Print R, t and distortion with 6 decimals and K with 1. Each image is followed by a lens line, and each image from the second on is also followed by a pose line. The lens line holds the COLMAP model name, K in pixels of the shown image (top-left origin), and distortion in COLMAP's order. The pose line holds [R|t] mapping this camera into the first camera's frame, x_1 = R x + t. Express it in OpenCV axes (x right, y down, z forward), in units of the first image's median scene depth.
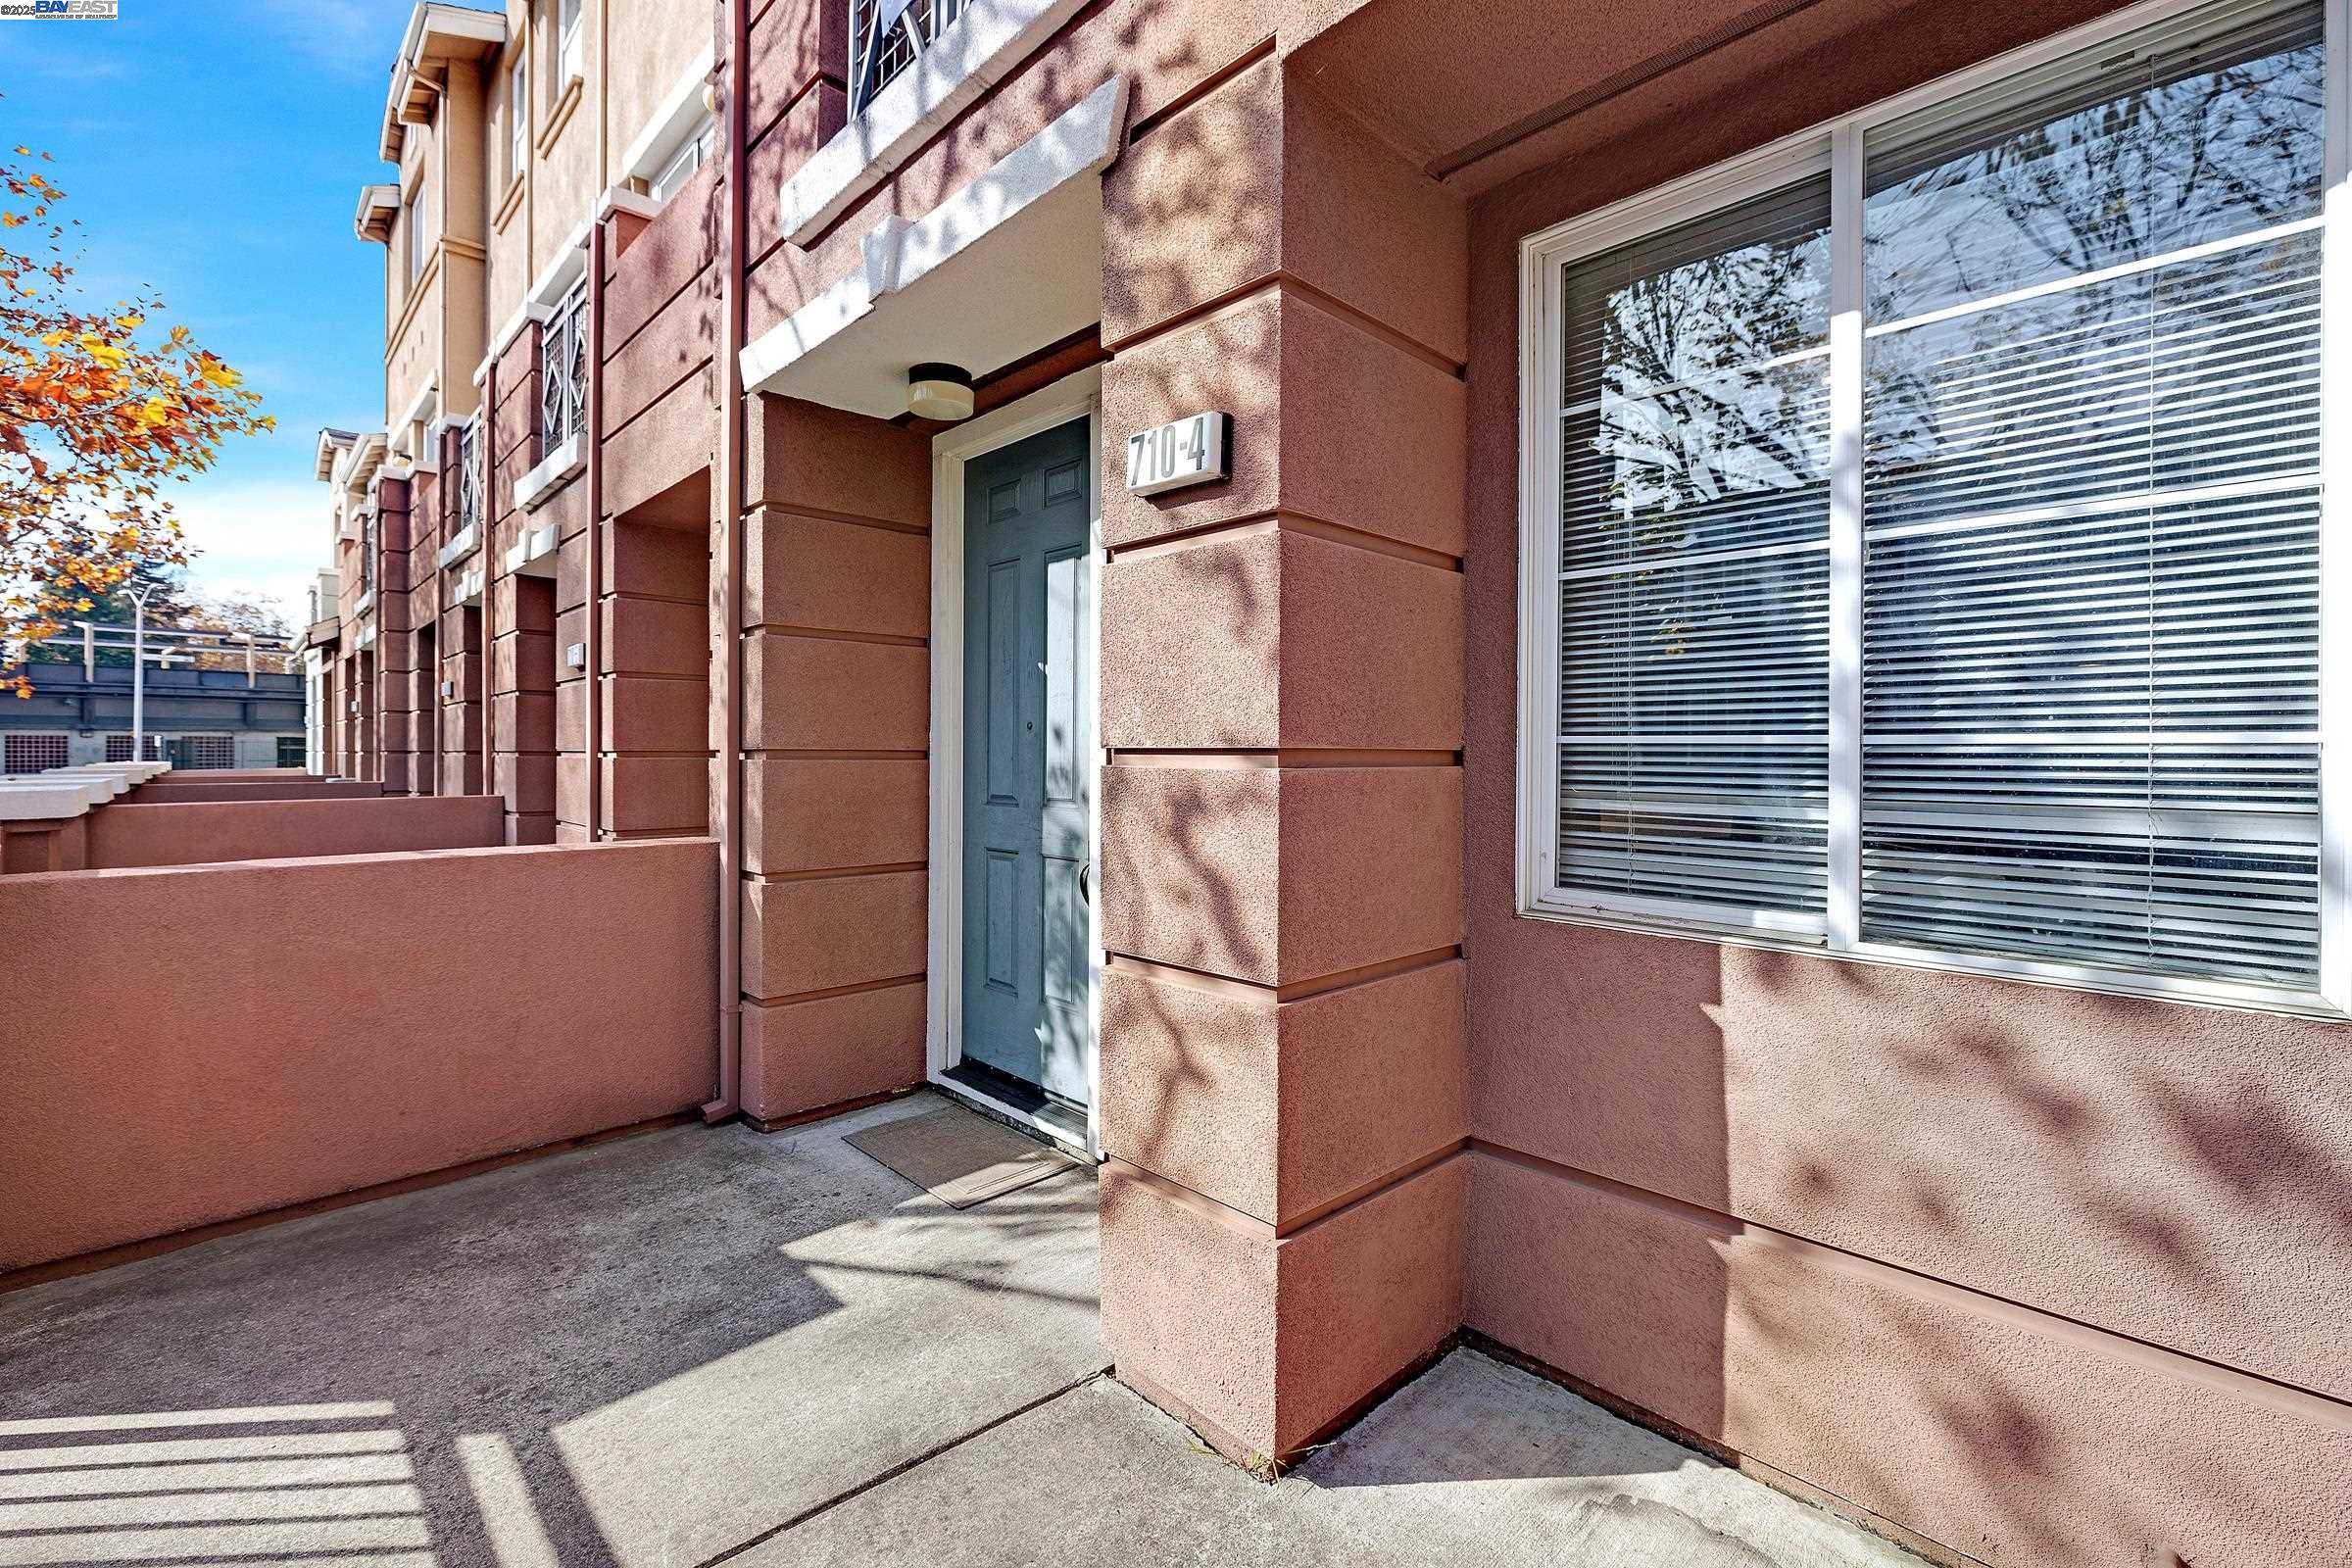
lens RADIAL K [[982.5, 0, 1196.3], [0, 982.5, 754.5], [0, 0, 1]] dist [-0.002599, 0.001449]
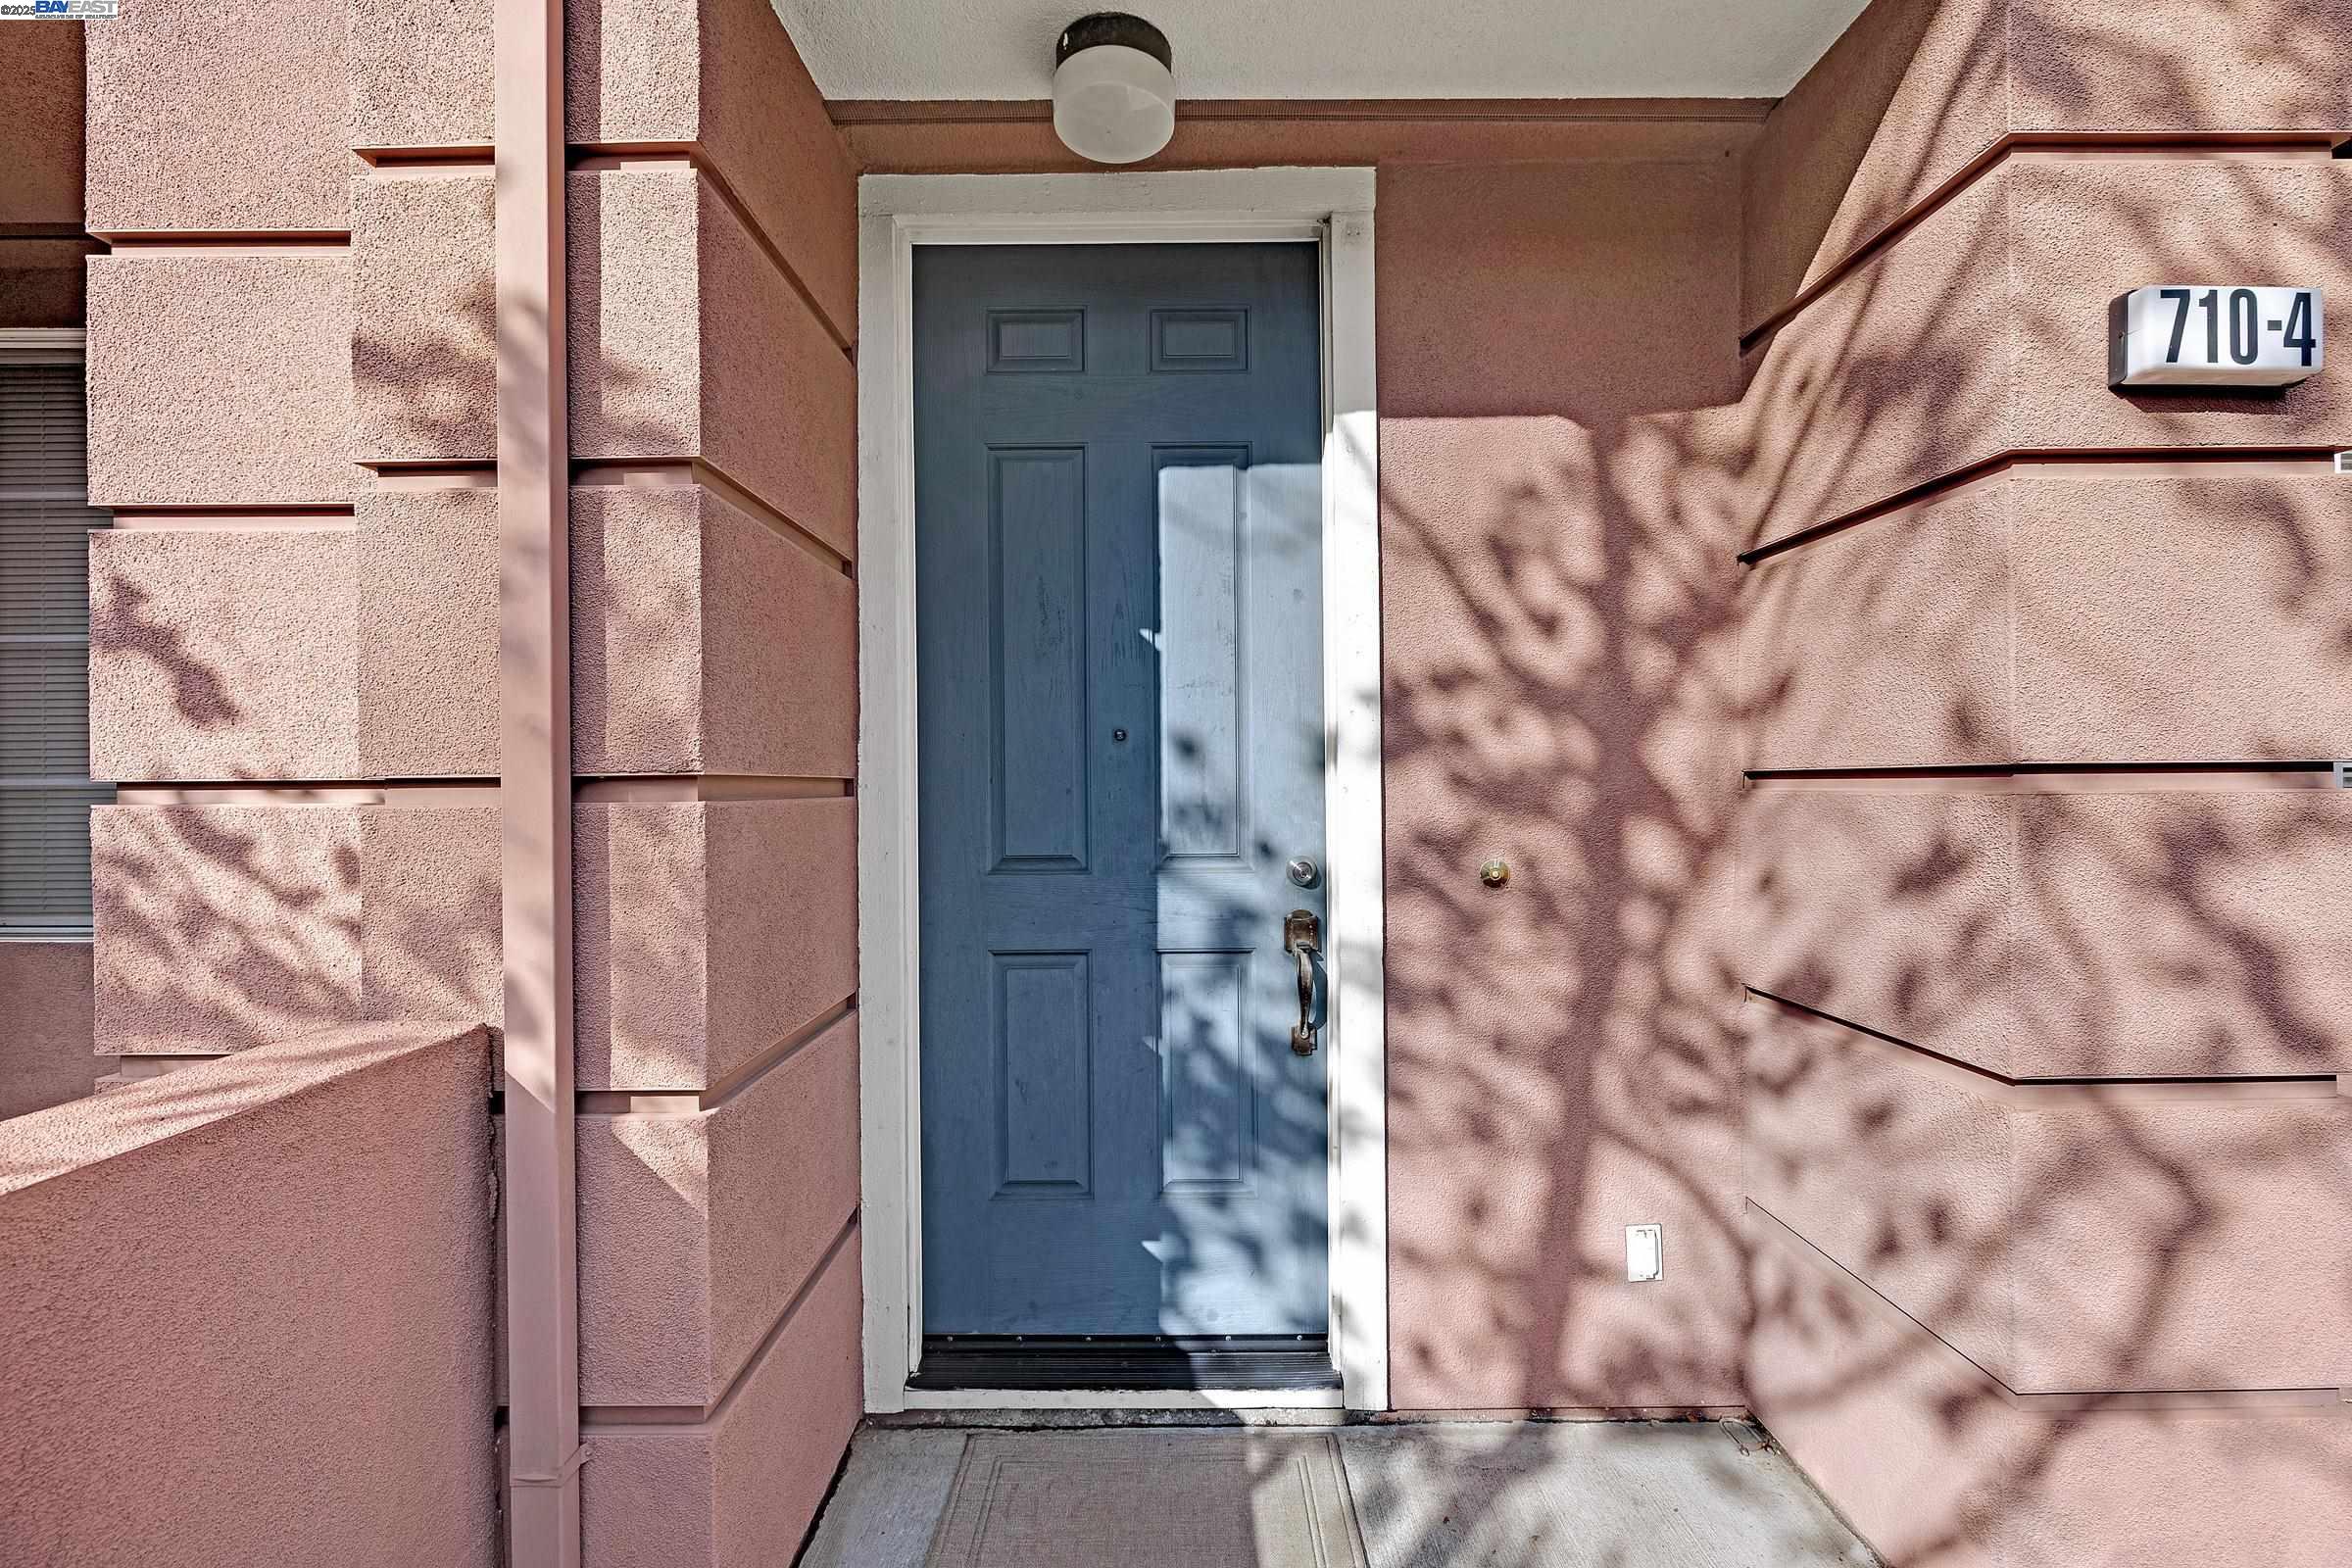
lens RADIAL K [[982.5, 0, 1155.5], [0, 982.5, 783.1], [0, 0, 1]] dist [-0.002599, 0.001449]
pose [[0.715794, -0.014798, 0.698155, -0.633246], [0.014441, 0.999875, 0.006388, -0.004099], [-0.698162, 0.005510, 0.715918, 0.628323]]
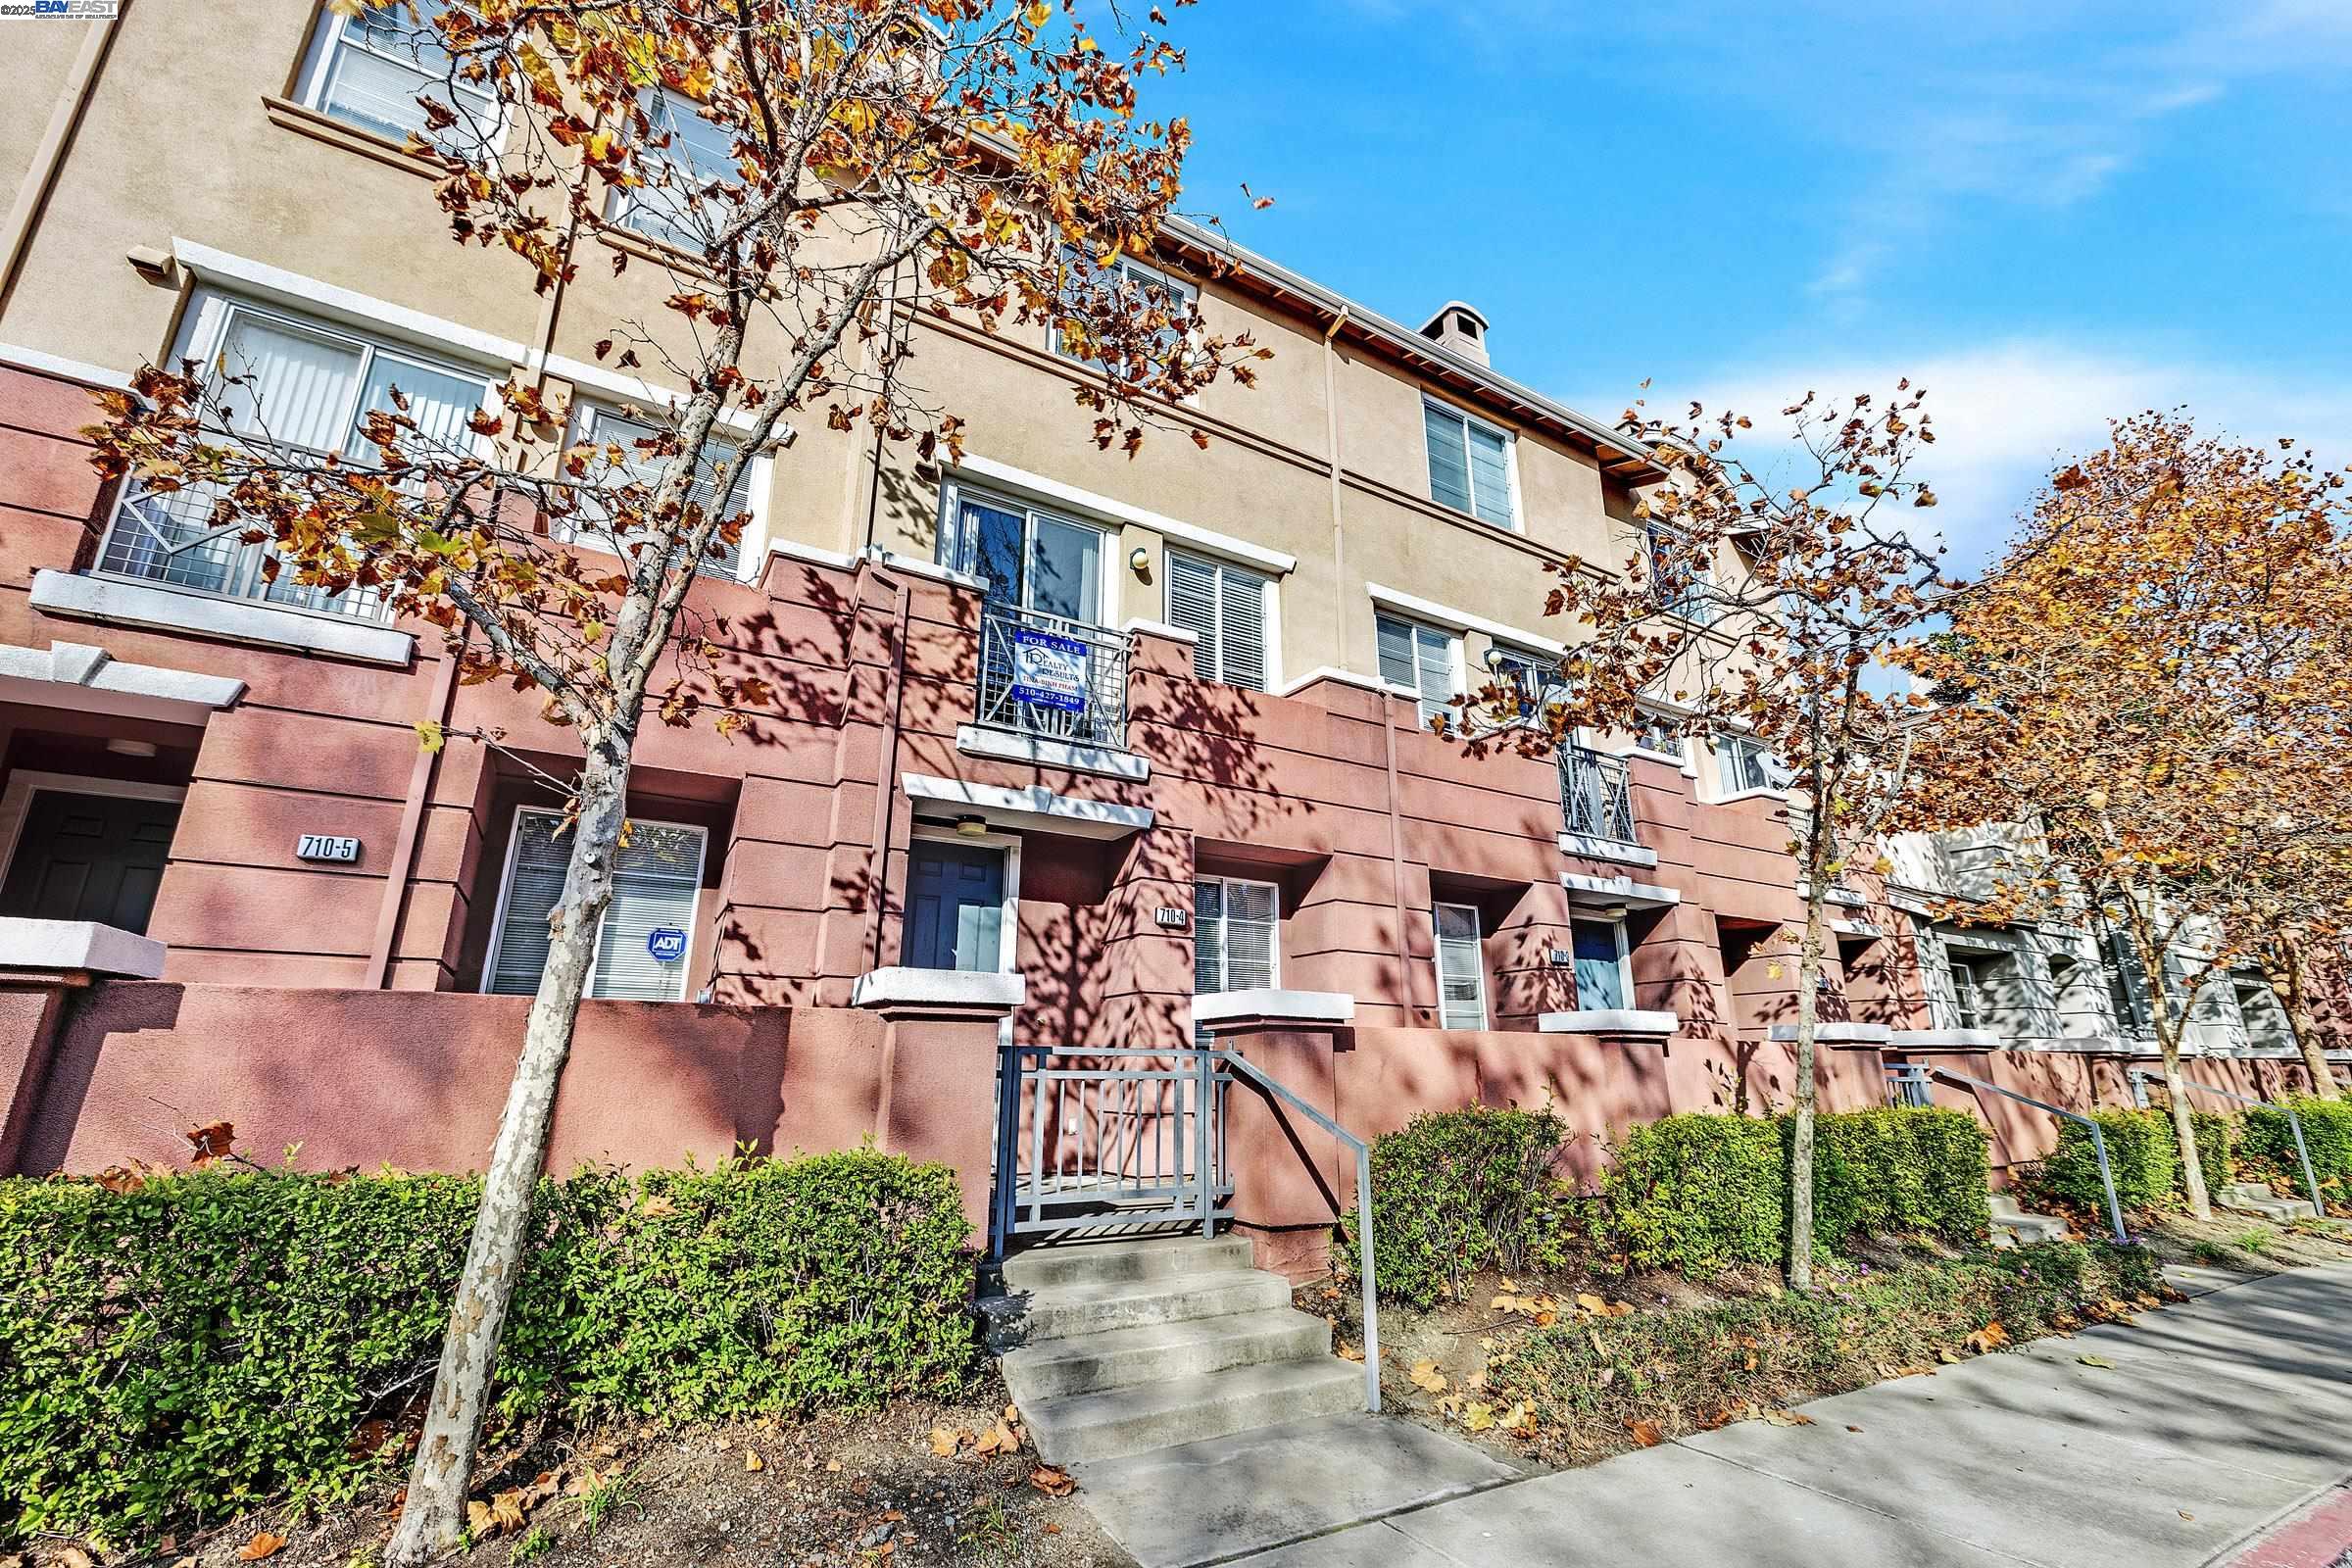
lens RADIAL K [[982.5, 0, 1156.7], [0, 982.5, 782.8], [0, 0, 1]] dist [-0.002599, 0.001449]
pose [[0.257699, 0.271034, 0.927433, -2.338865], [0.001226, 0.959759, -0.280822, 0.175978], [-0.966224, 0.073504, 0.246997, 0.028471]]
